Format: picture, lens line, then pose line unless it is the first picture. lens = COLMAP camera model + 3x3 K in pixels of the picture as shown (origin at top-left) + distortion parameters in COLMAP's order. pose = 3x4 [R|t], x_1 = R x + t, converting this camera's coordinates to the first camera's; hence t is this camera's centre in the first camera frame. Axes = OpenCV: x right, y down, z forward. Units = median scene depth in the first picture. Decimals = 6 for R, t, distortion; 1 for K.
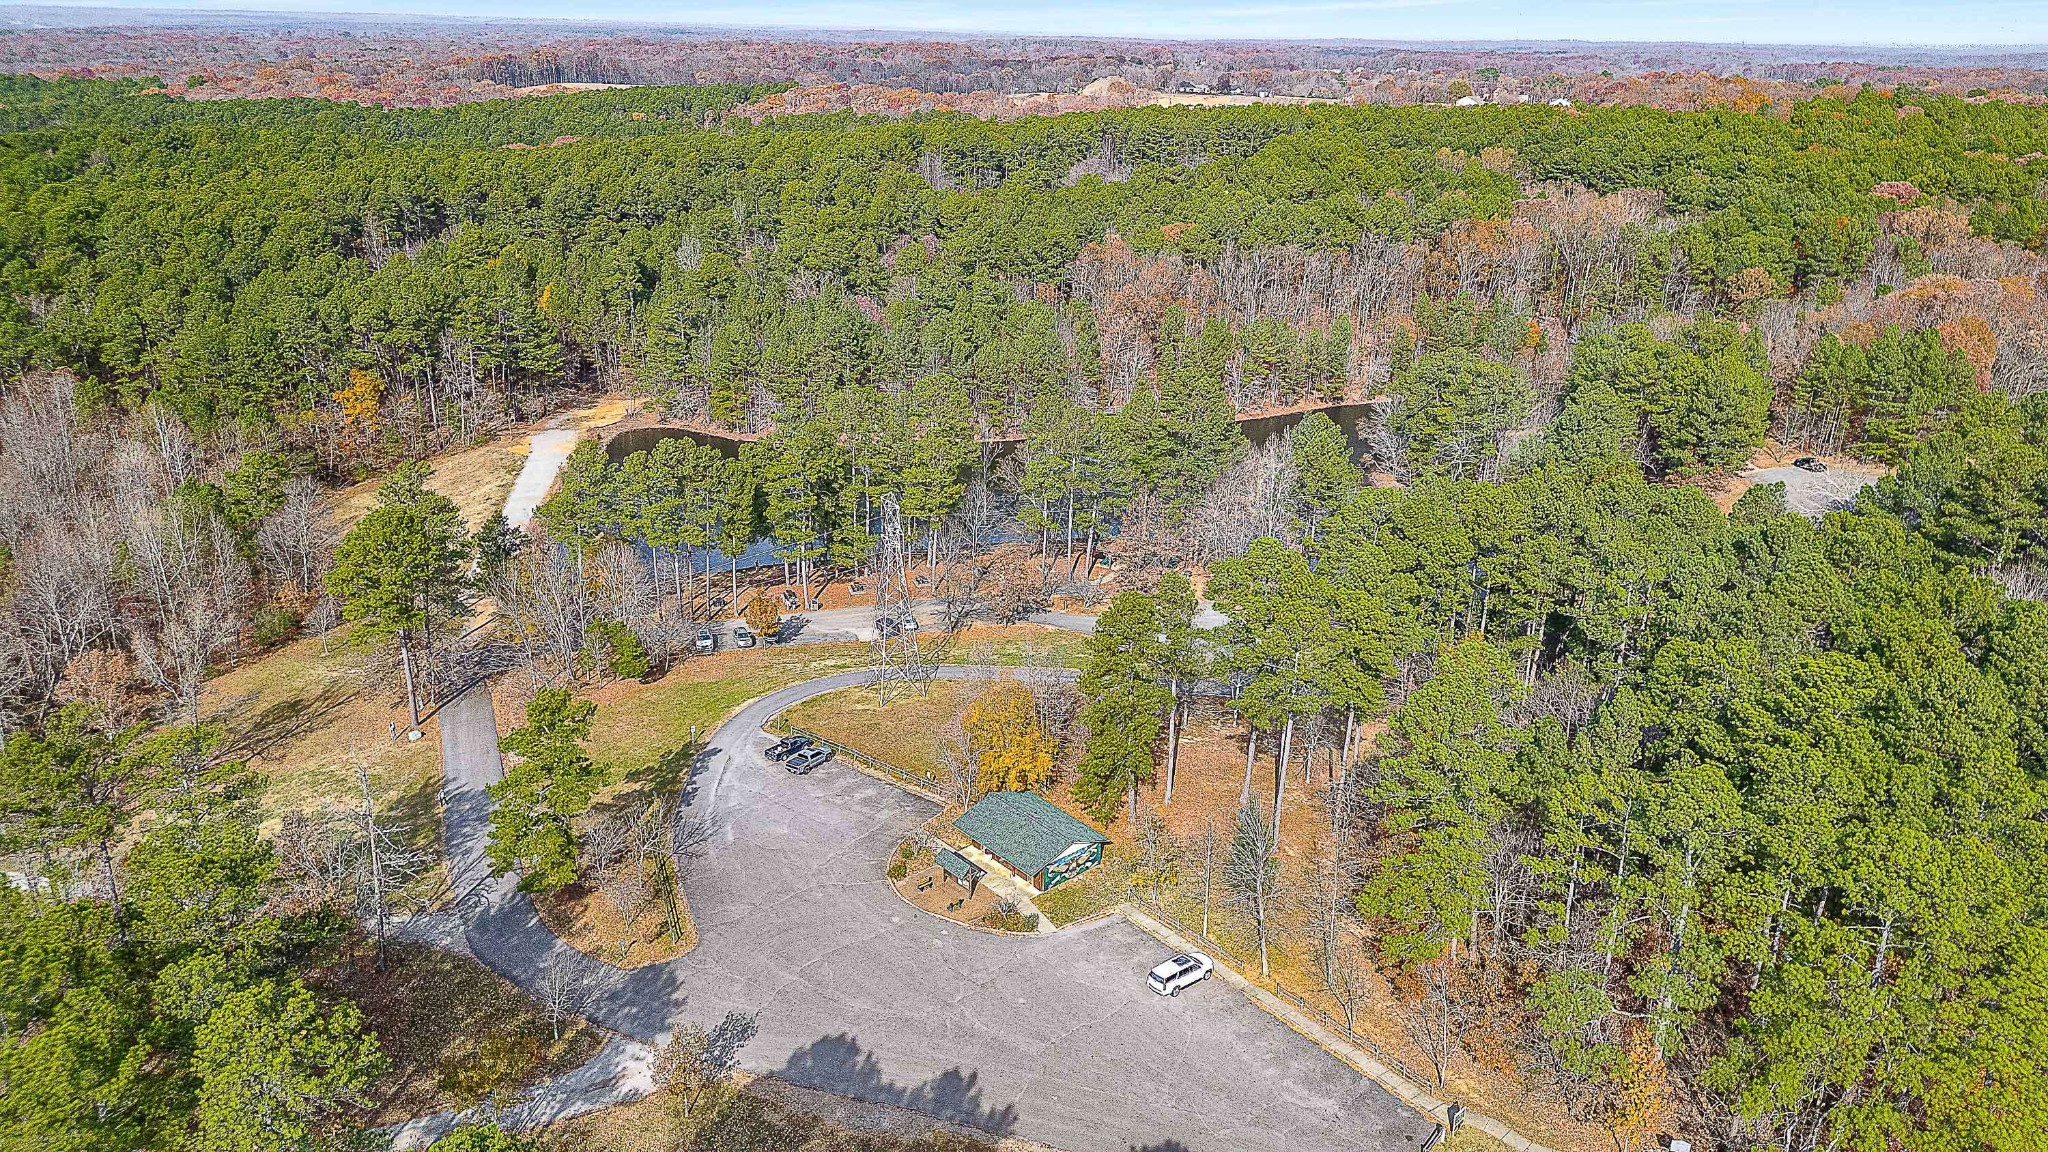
lens RADIAL K [[1426.5, 0, 1010.9], [0, 1426.5, 579.4], [0, 0, 1]] dist [0.068282, -0.065624]
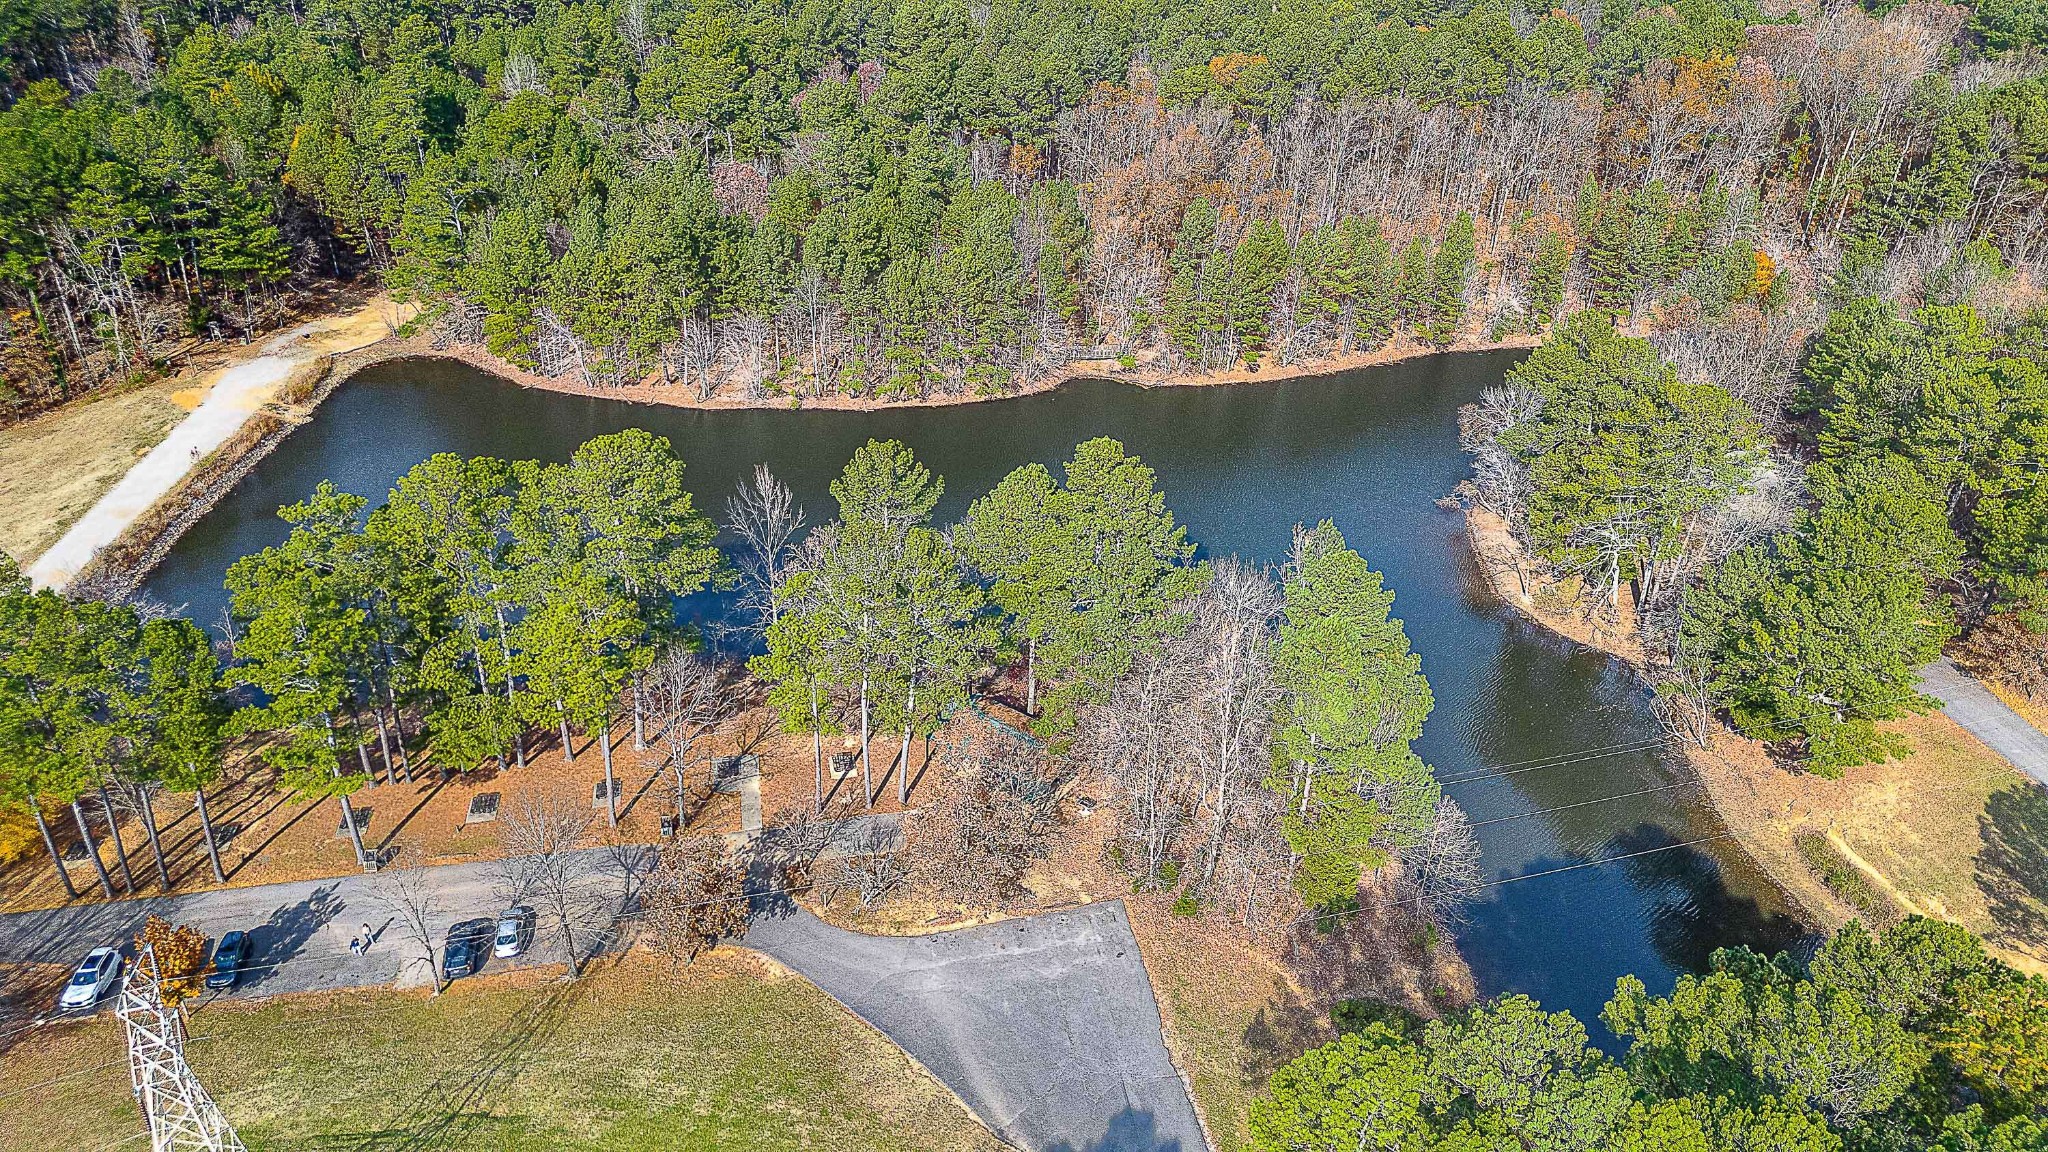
lens RADIAL K [[1426.5, 0, 1010.9], [0, 1426.5, 579.4], [0, 0, 1]] dist [0.068282, -0.065624]
pose [[0.995070, 0.061870, -0.077510, 0.088609], [-0.049035, 0.986261, 0.157752, -0.117792], [0.086205, -0.153173, 0.984432, 0.313182]]
